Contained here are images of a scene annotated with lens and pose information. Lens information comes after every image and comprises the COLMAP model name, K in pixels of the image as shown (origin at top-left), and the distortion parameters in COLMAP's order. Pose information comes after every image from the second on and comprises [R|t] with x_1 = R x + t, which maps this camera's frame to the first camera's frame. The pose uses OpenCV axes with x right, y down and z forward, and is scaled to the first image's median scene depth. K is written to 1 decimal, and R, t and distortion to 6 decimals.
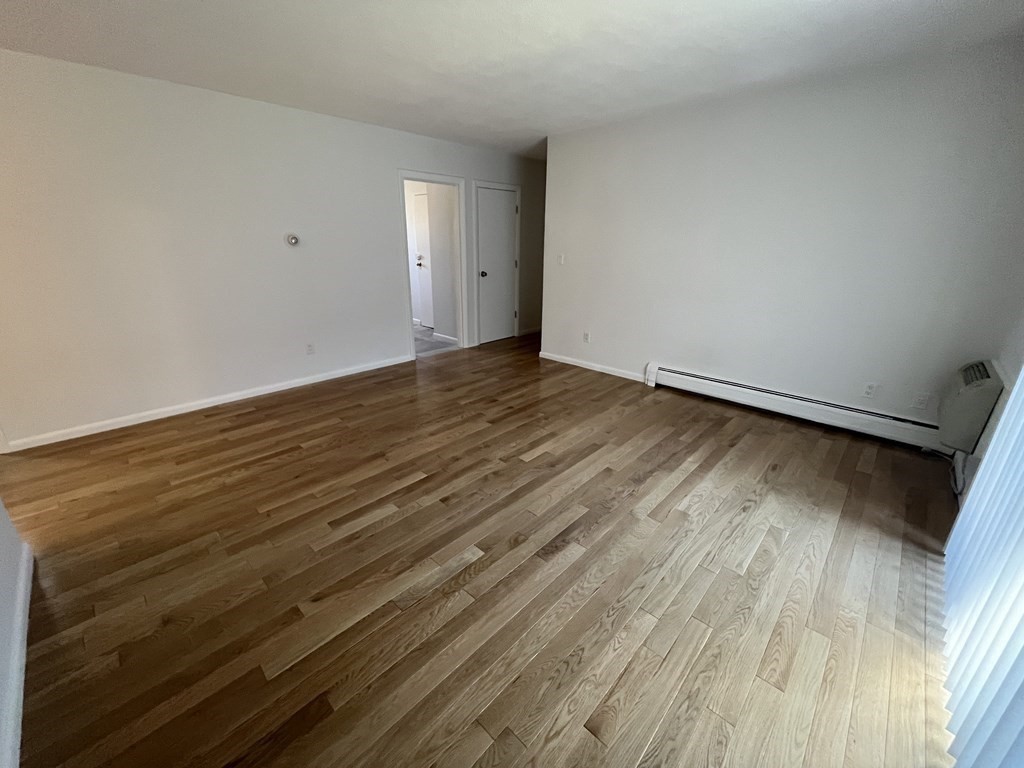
lens RADIAL K [[413.2, 0, 506.3], [0, 413.2, 379.8], [0, 0, 1]] dist [-0.000416, -0.000296]
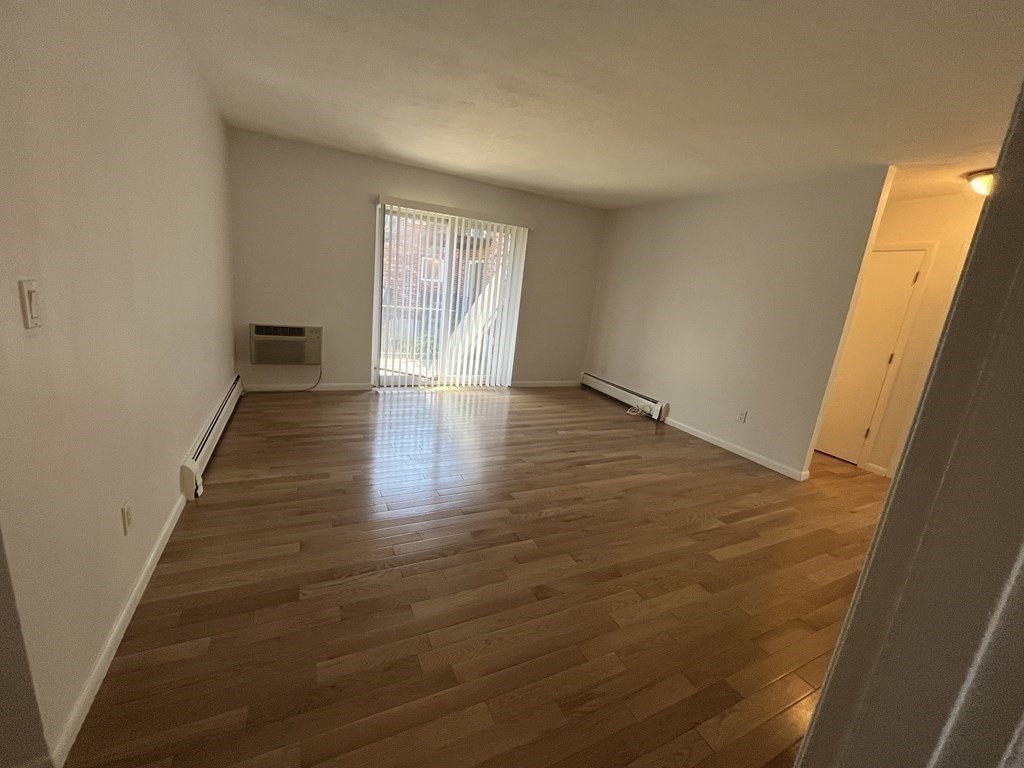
lens RADIAL K [[413.2, 0, 506.3], [0, 413.2, 379.8], [0, 0, 1]] dist [-0.000416, -0.000296]
pose [[-0.934855, -0.174036, 0.309446, -0.300990], [0.009801, 0.858626, 0.512509, -0.632688], [-0.354894, 0.482154, -0.800986, 1.897640]]
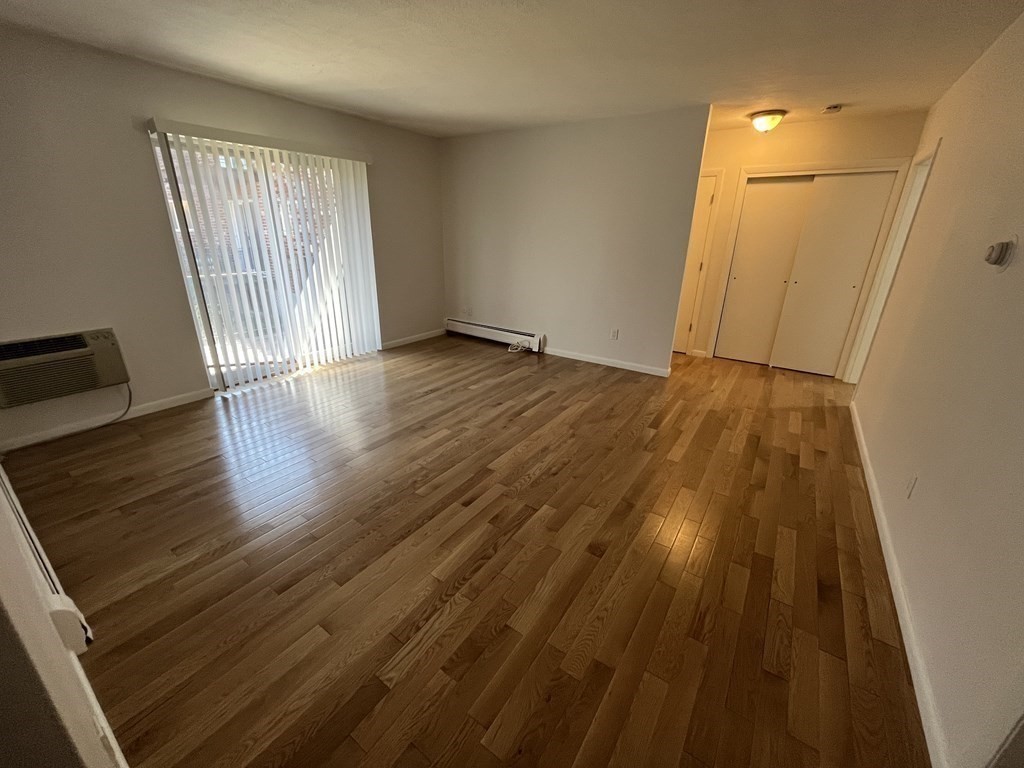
lens RADIAL K [[413.2, 0, 506.3], [0, 413.2, 379.8], [0, 0, 1]] dist [-0.000416, -0.000296]
pose [[-0.986469, 0.035769, -0.159997, 0.059205], [-0.073063, 0.777728, 0.624341, -0.640569], [0.146766, 0.627583, -0.764591, 1.835371]]
